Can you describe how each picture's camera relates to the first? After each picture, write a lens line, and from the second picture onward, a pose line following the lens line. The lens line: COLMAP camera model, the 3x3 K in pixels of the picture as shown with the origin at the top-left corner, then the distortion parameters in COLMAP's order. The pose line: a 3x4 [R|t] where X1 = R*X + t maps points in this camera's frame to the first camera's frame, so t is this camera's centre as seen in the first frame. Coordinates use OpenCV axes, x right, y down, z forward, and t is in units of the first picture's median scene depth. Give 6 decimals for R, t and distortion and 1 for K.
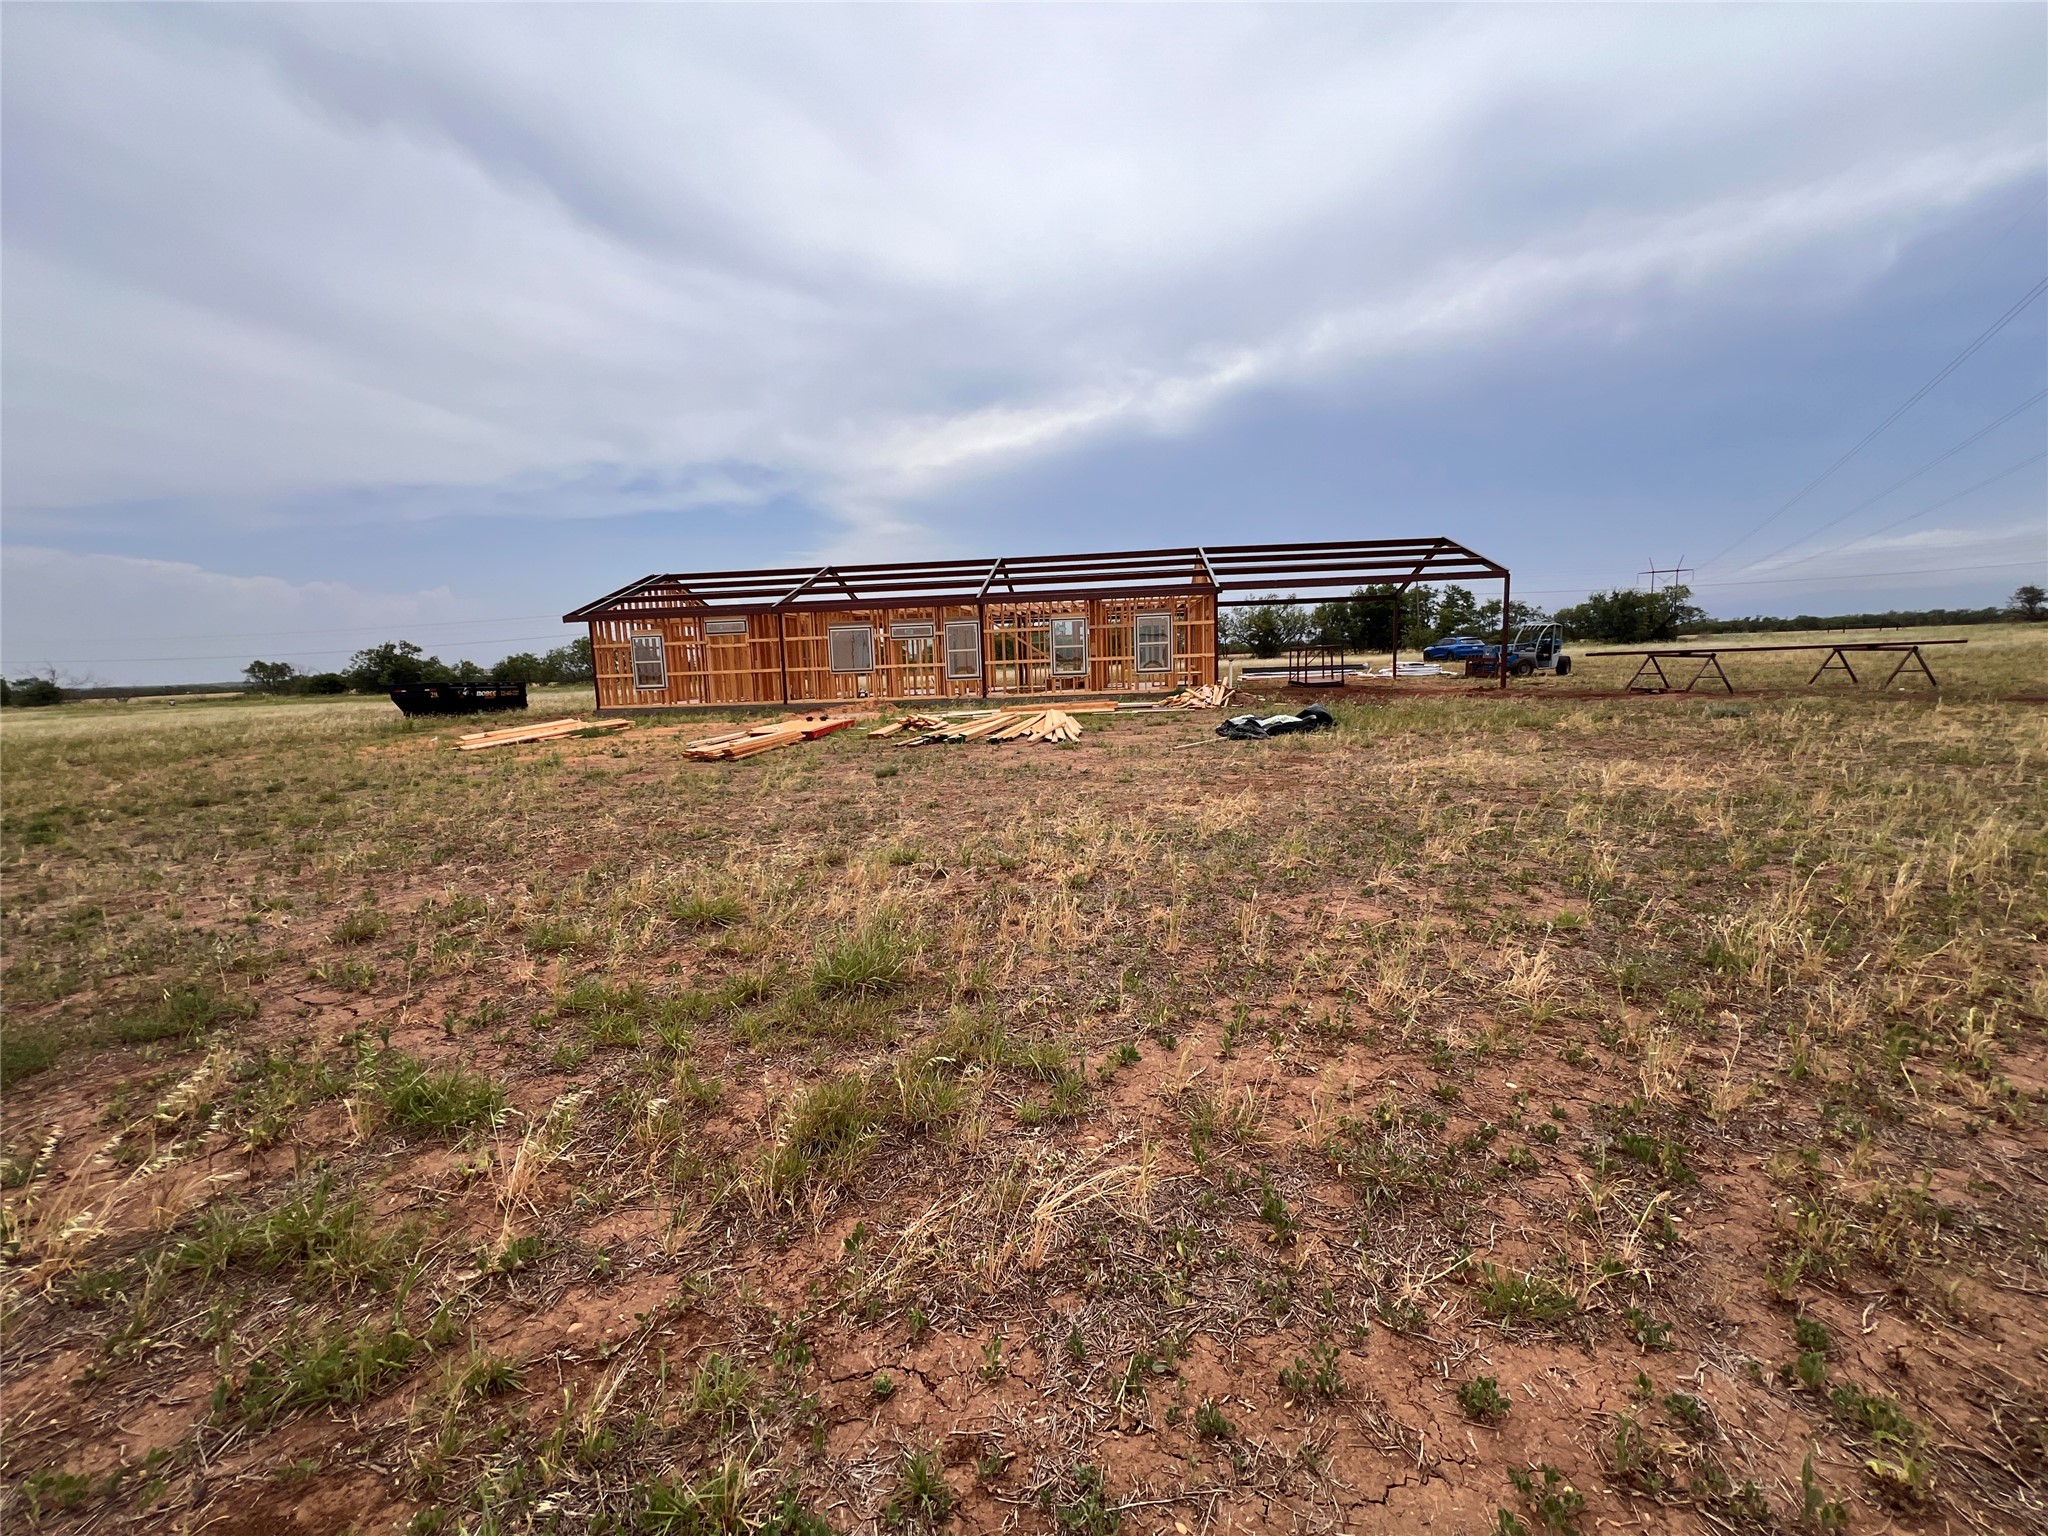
lens RADIAL K [[815.6, 0, 1022.7], [0, 815.6, 799.1], [0, 0, 1]] dist [-0.000878, 0.000047]
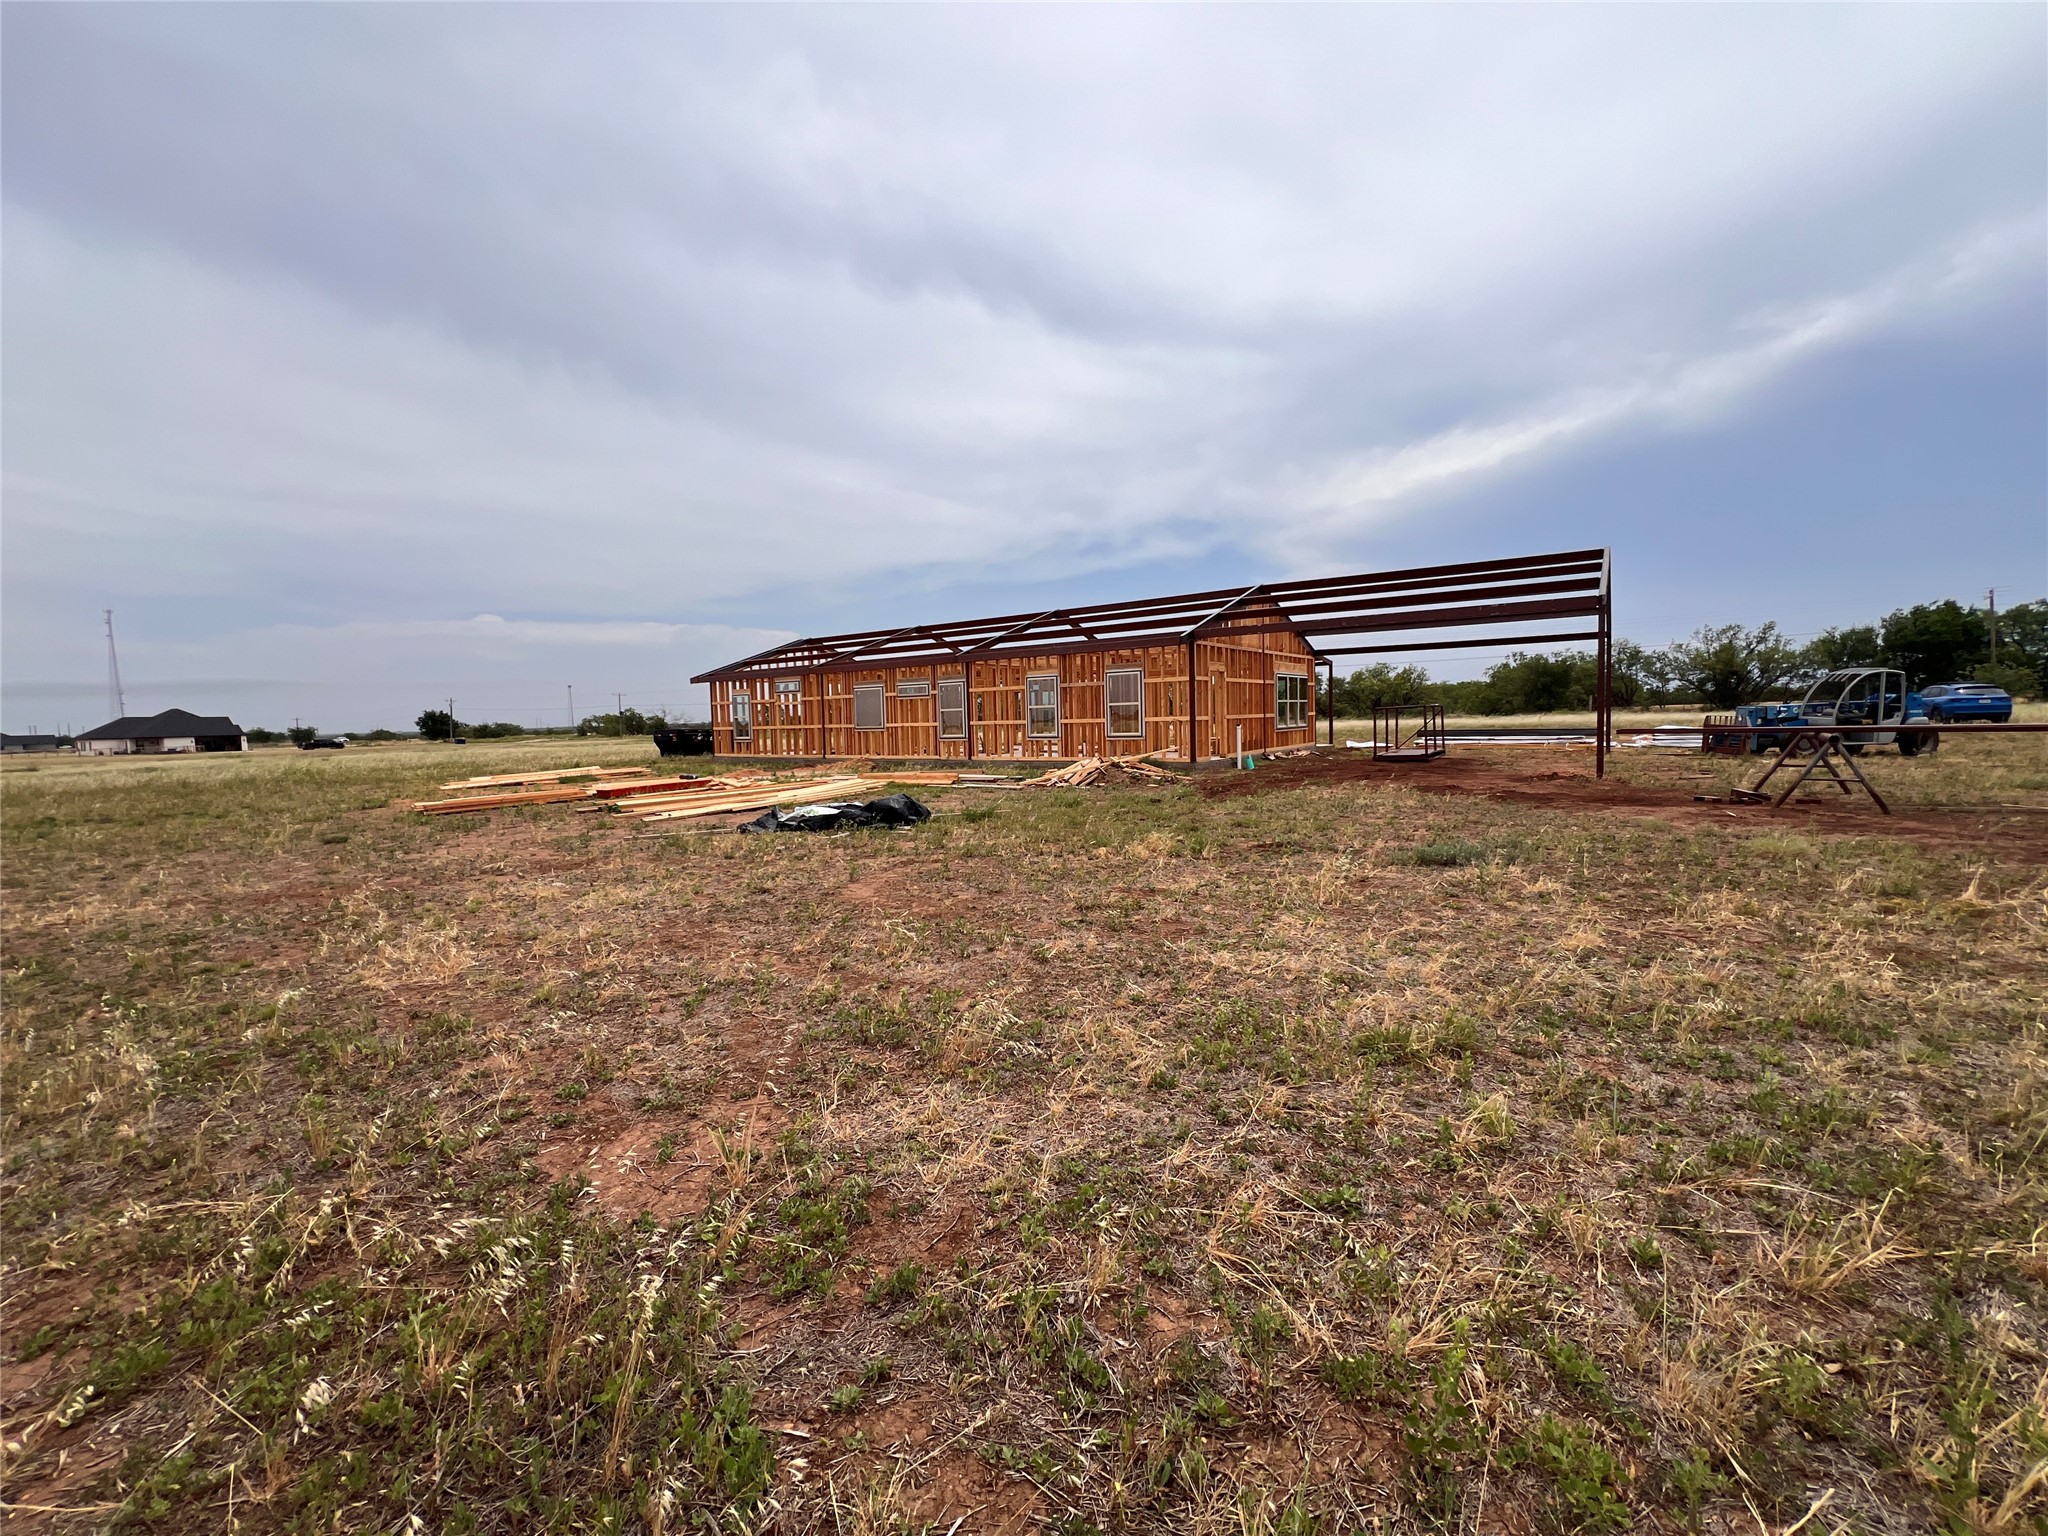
lens RADIAL K [[845.9, 0, 1024.0], [0, 845.9, 768.0], [0, 0, 1]] dist [0.010670, 0.000204]
pose [[0.877260, 0.037086, -0.478581, 0.118891], [-0.083576, 0.993583, -0.076204, -0.013668], [0.472684, 0.106849, 0.874730, 0.057983]]
